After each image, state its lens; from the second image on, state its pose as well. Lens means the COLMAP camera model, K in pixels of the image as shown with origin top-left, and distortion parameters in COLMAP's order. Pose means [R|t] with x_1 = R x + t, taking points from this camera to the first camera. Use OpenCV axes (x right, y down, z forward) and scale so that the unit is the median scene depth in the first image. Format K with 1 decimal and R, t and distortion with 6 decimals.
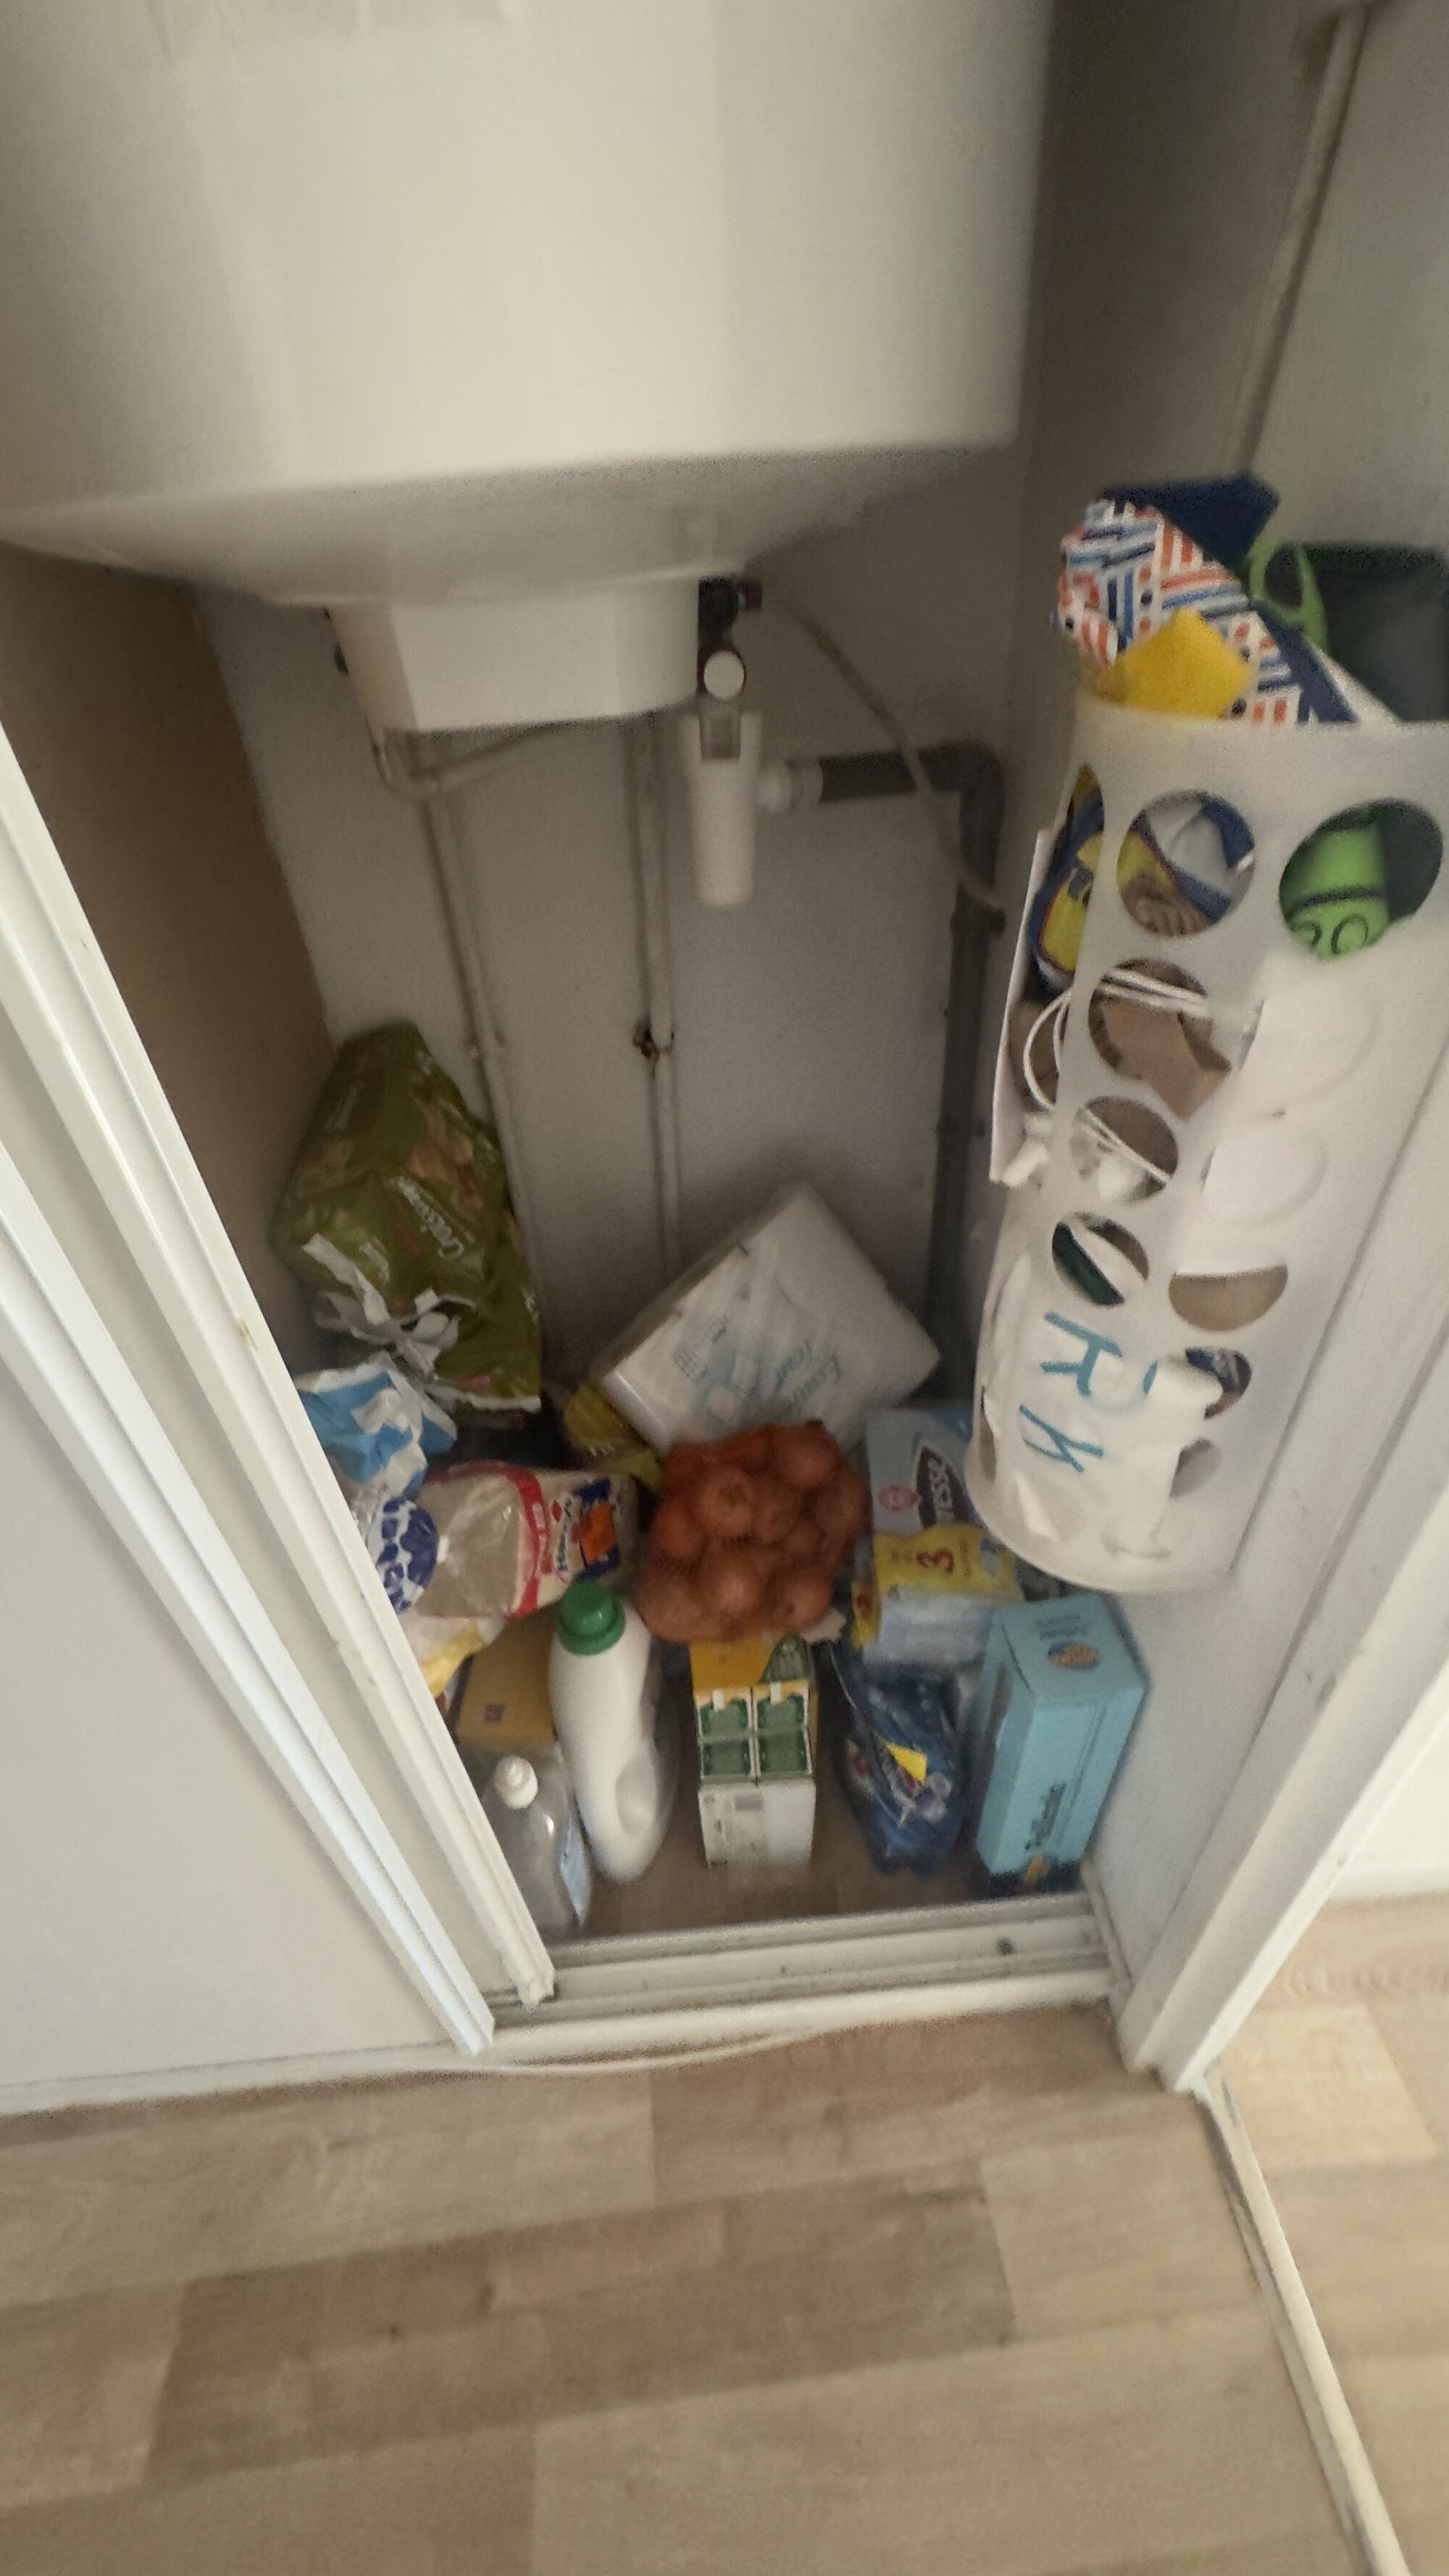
lens RADIAL K [[1043.9, 0, 719.3], [0, 1043.9, 1290.2], [0, 0, 1]] dist [0.006210, 0.000006]
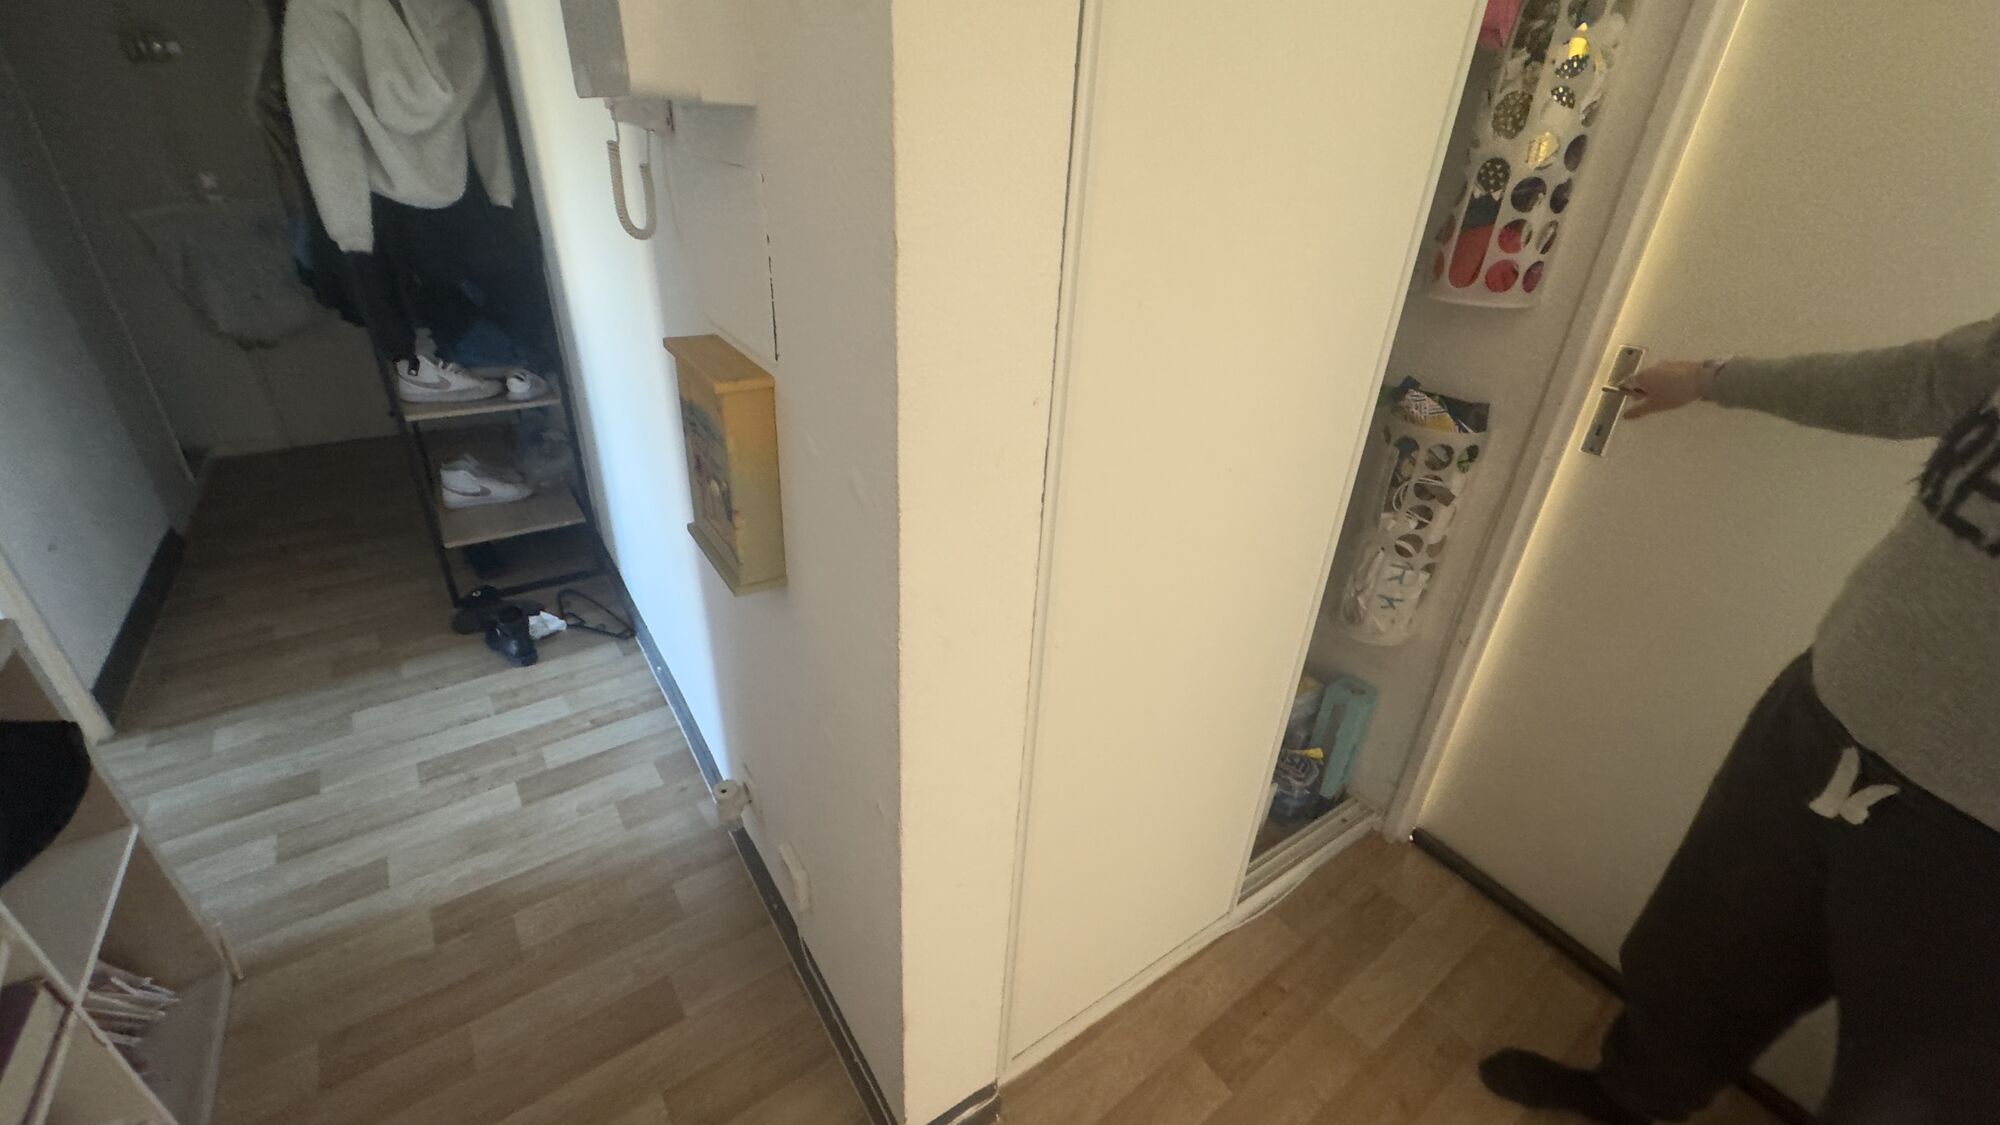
lens RADIAL K [[810.4, 0, 1007.4], [0, 810.4, 561.5], [0, 0, 1]] dist [0.006210, 0.000006]
pose [[0.850144, -0.154520, 0.503367, -1.610384], [0.236782, 0.966050, -0.103354, -0.008738], [-0.470308, 0.207054, 0.857869, -0.599650]]
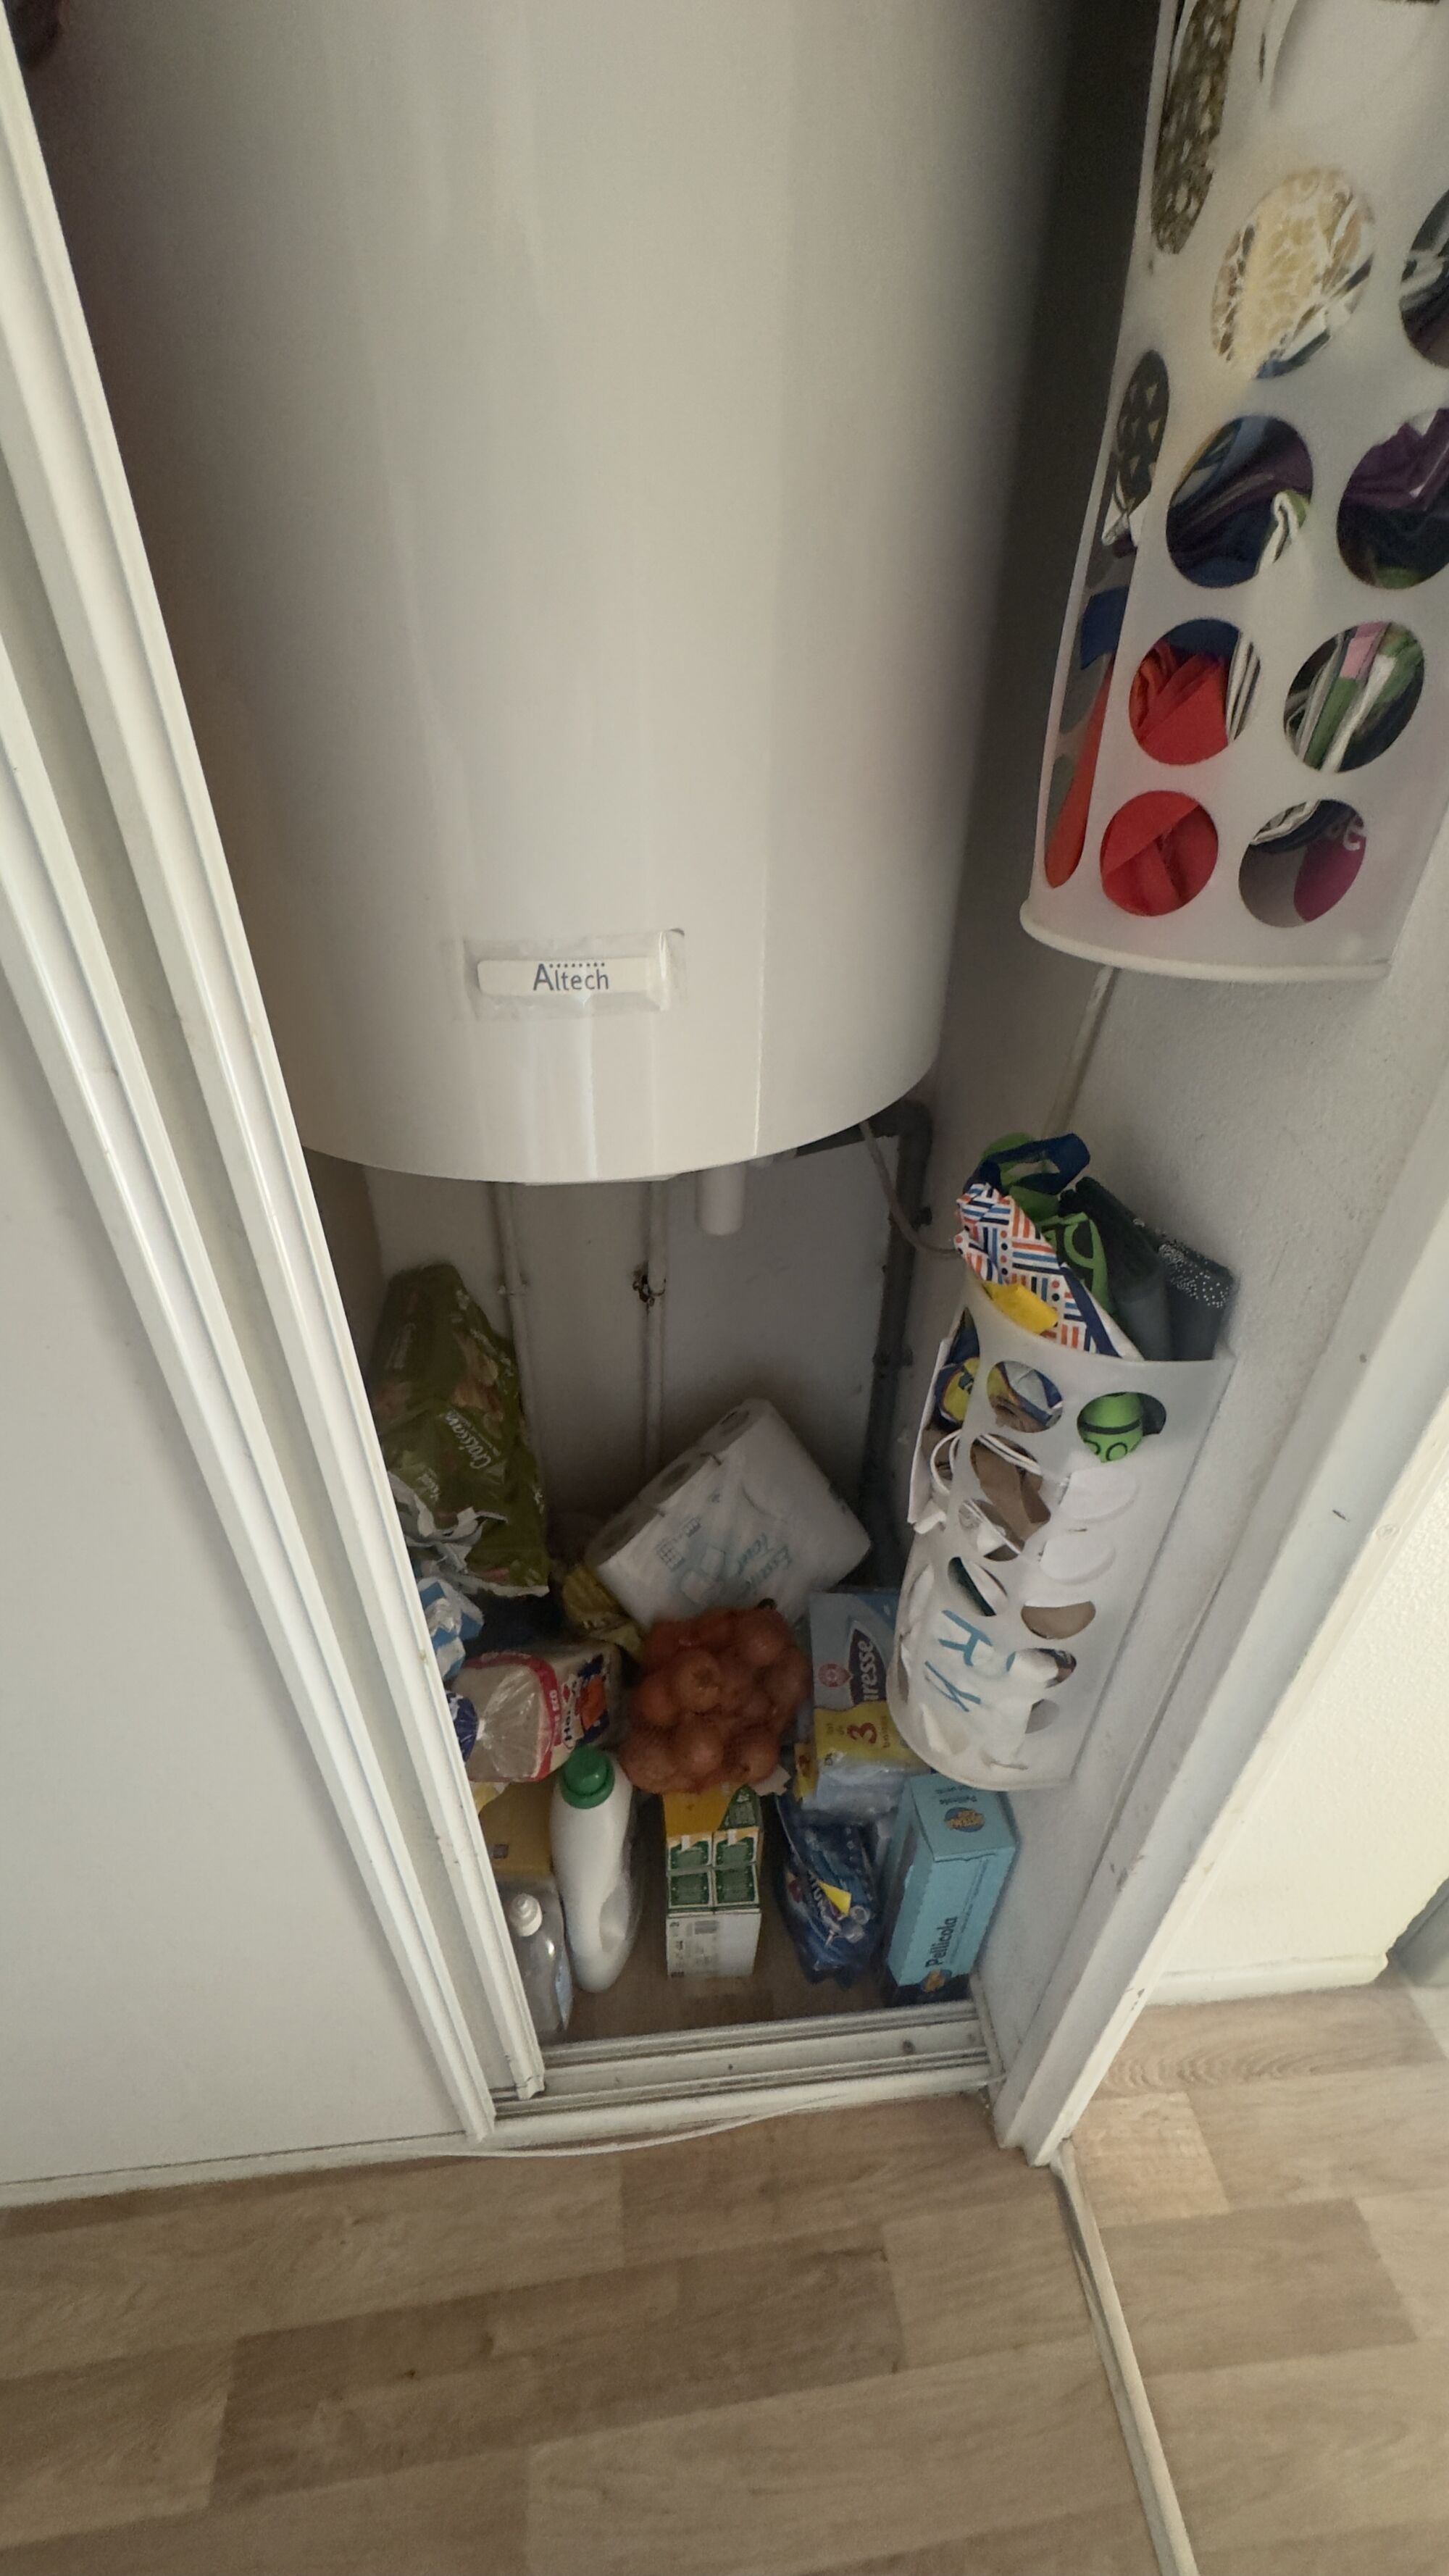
lens RADIAL K [[1043.9, 0, 724.6], [0, 1043.9, 1291.2], [0, 0, 1]] dist [0.006210, 0.000006]
pose [[0.997003, 0.040707, 0.065787, -0.072801], [-0.037558, 0.998121, -0.048413, -0.232165], [-0.067634, 0.045797, 0.996659, -0.310296]]
